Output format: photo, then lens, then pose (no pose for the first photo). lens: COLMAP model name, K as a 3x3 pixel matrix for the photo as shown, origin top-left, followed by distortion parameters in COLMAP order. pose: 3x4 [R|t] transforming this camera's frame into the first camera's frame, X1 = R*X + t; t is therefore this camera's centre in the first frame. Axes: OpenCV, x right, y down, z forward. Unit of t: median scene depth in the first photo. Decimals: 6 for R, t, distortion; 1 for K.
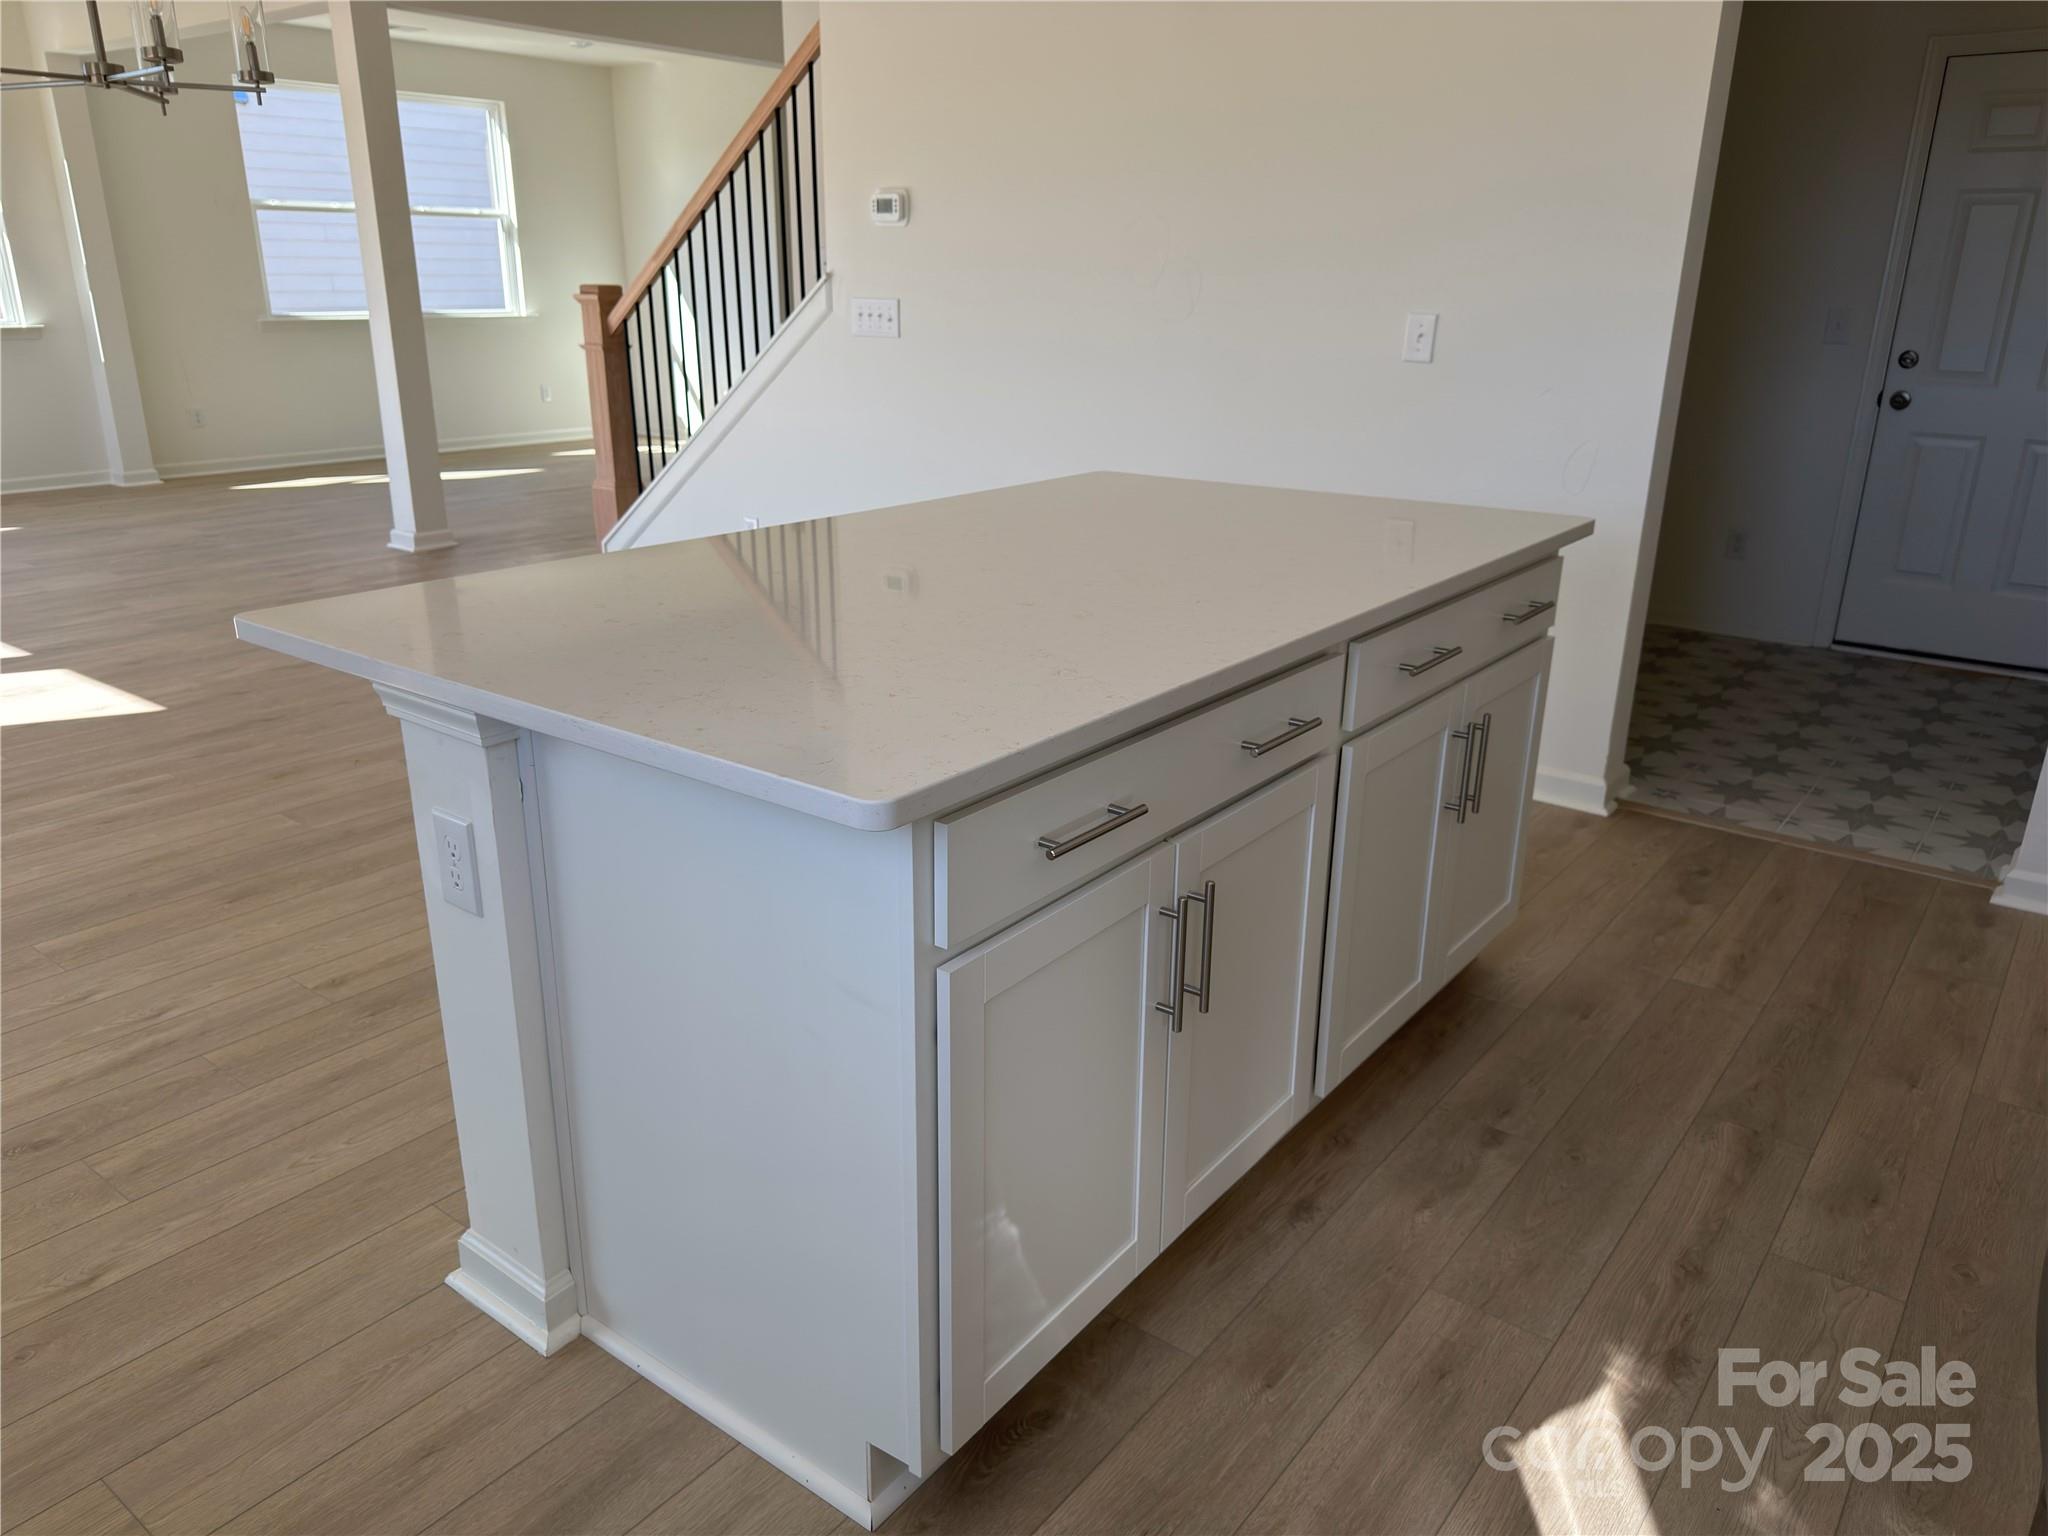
lens RADIAL K [[1433.8, 0, 1021.5], [0, 1433.8, 763.2], [0, 0, 1]] dist [0.052767, -0.063820]
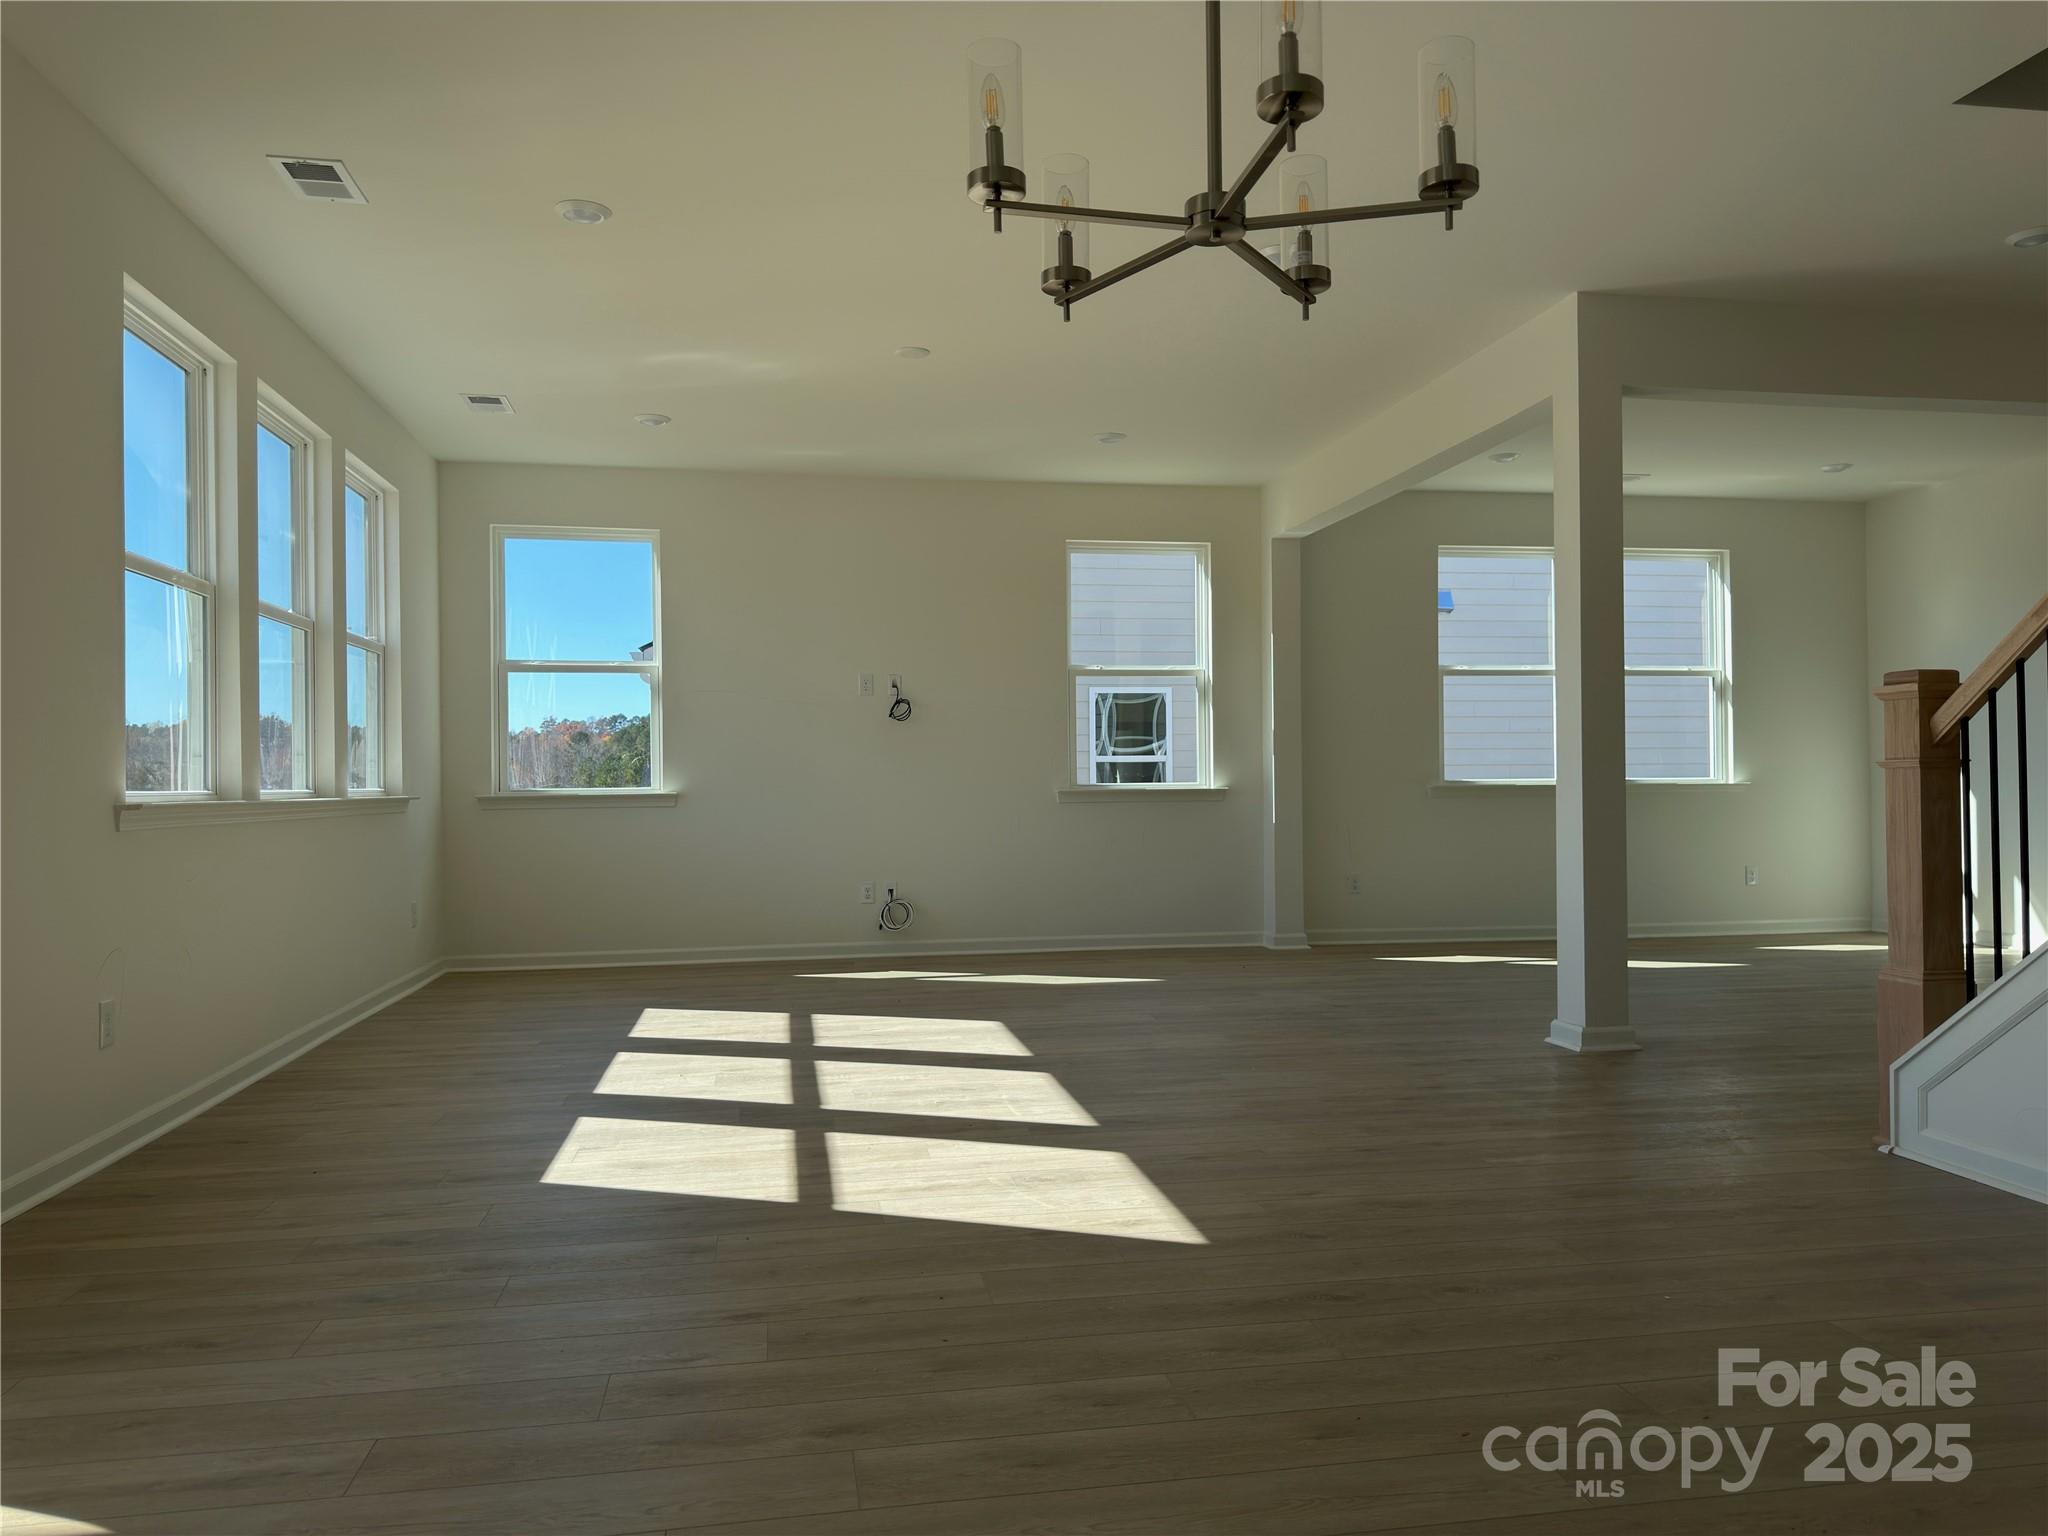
lens RADIAL K [[1433.8, 0, 1009.1], [0, 1433.8, 759.7], [0, 0, 1]] dist [0.052767, -0.063820]
pose [[0.727543, -0.028570, -0.685467, -0.120499], [-0.207984, 0.942929, -0.260052, -0.034243], [0.653777, 0.331765, 0.680079, 0.255354]]
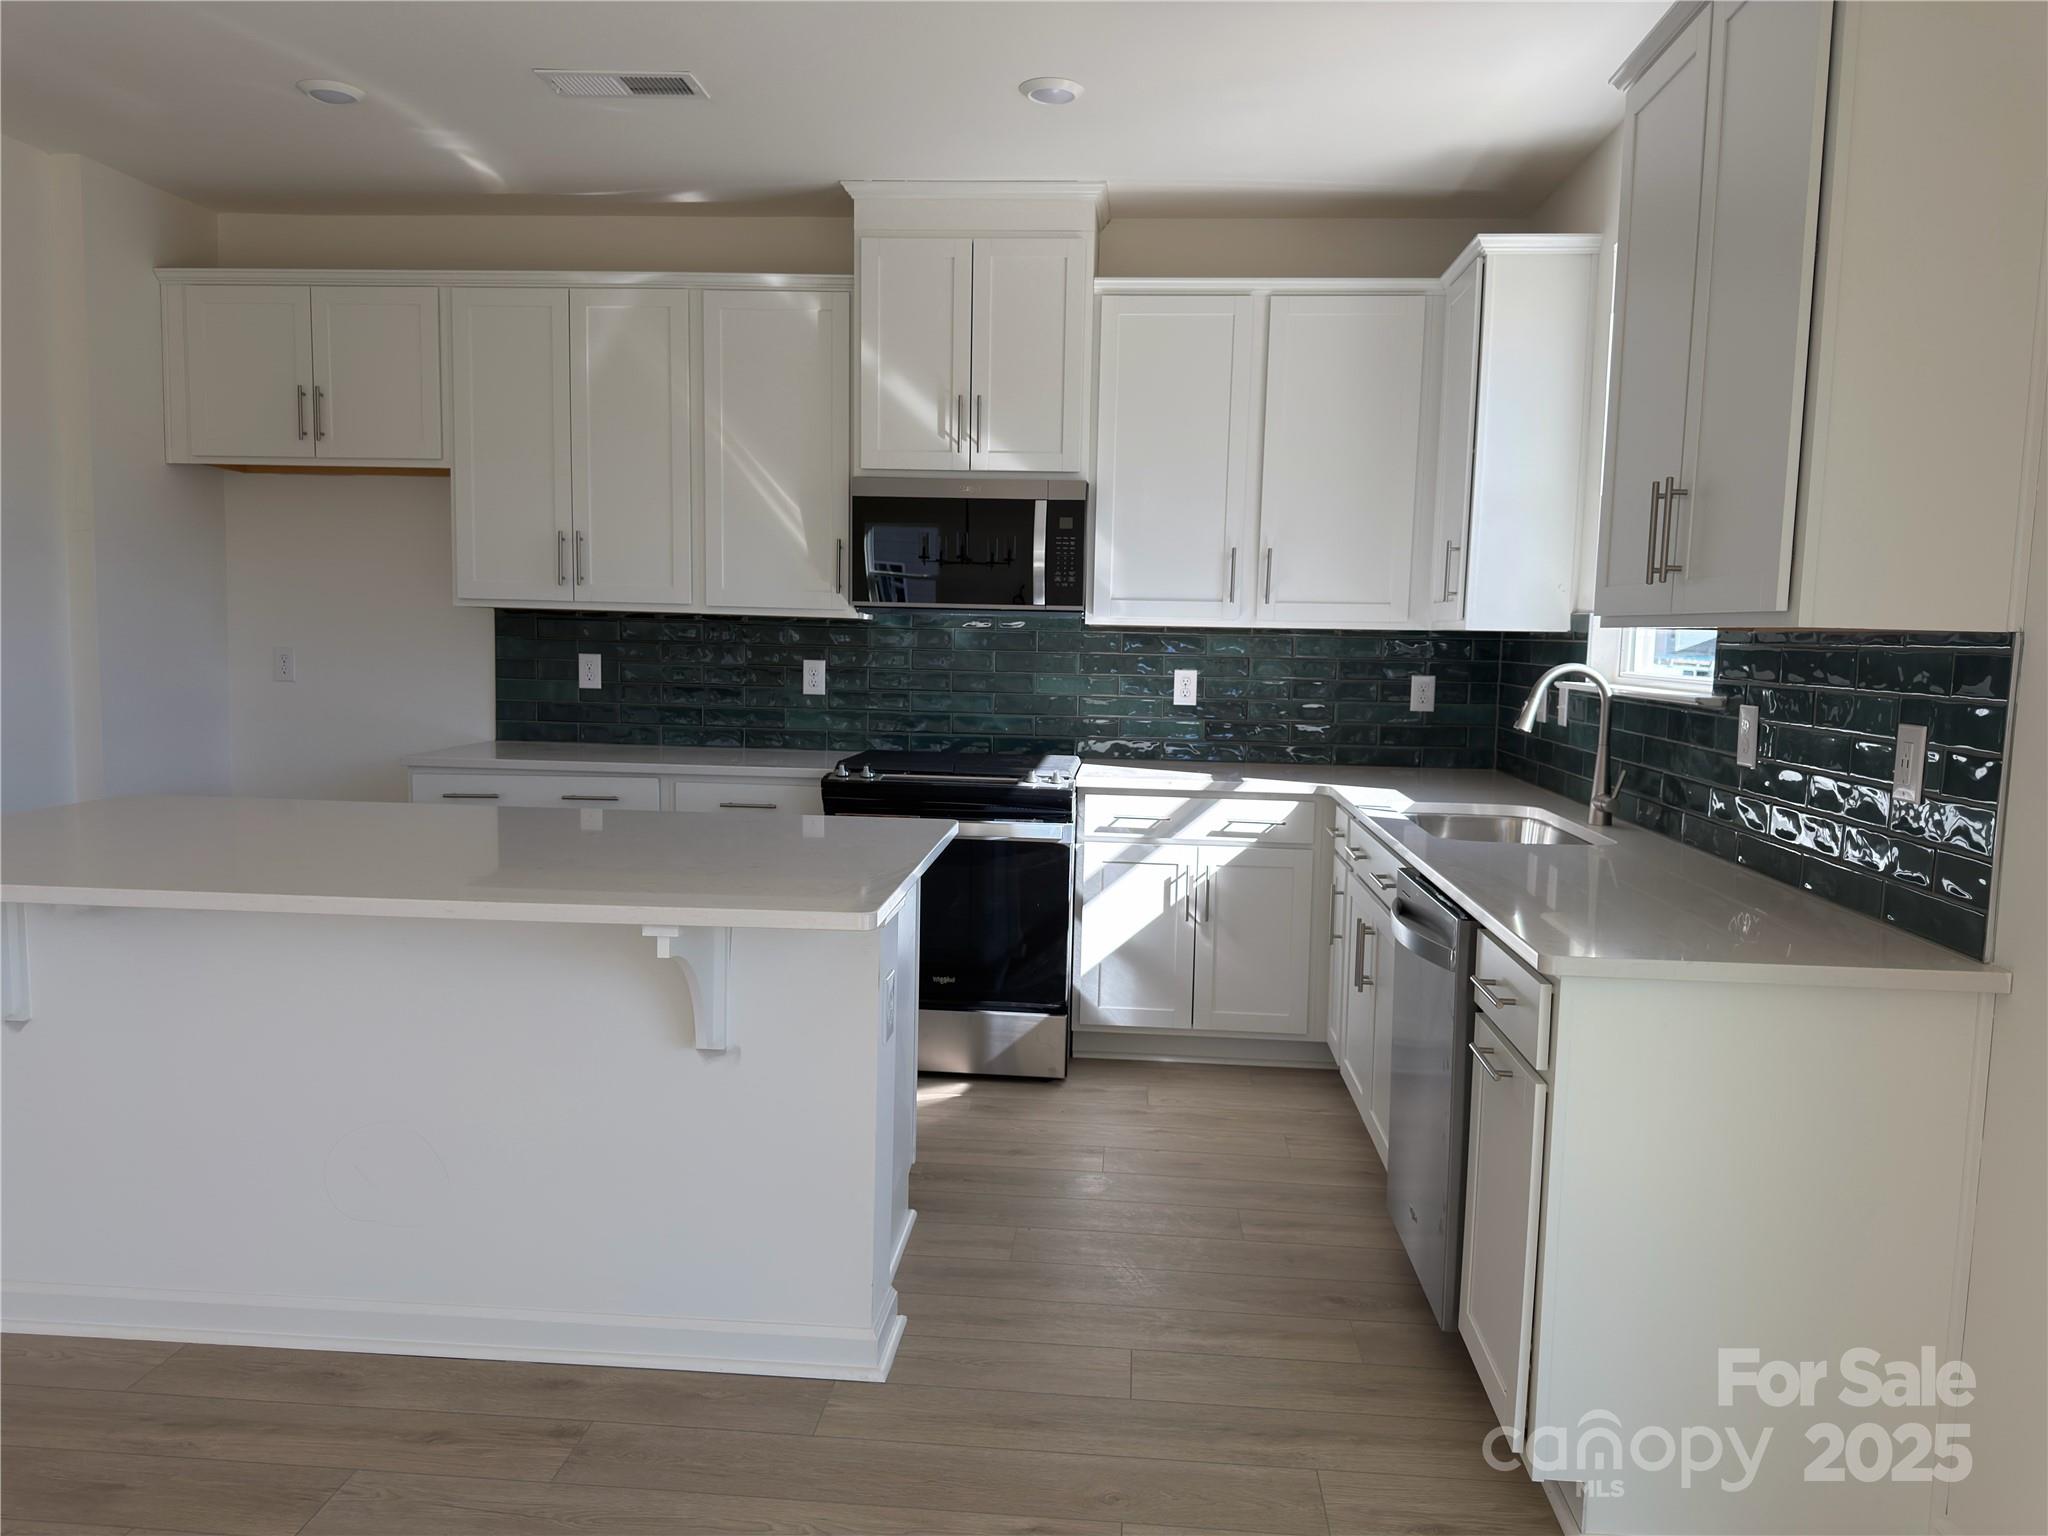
lens RADIAL K [[1433.8, 0, 1022.8], [0, 1433.8, 787.1], [0, 0, 1]] dist [0.052767, -0.063820]
pose [[-0.537997, -0.118718, 0.834545, -0.405902], [0.249234, 0.923366, 0.292025, -0.129045], [-0.805259, 0.365105, -0.467180, 0.361094]]
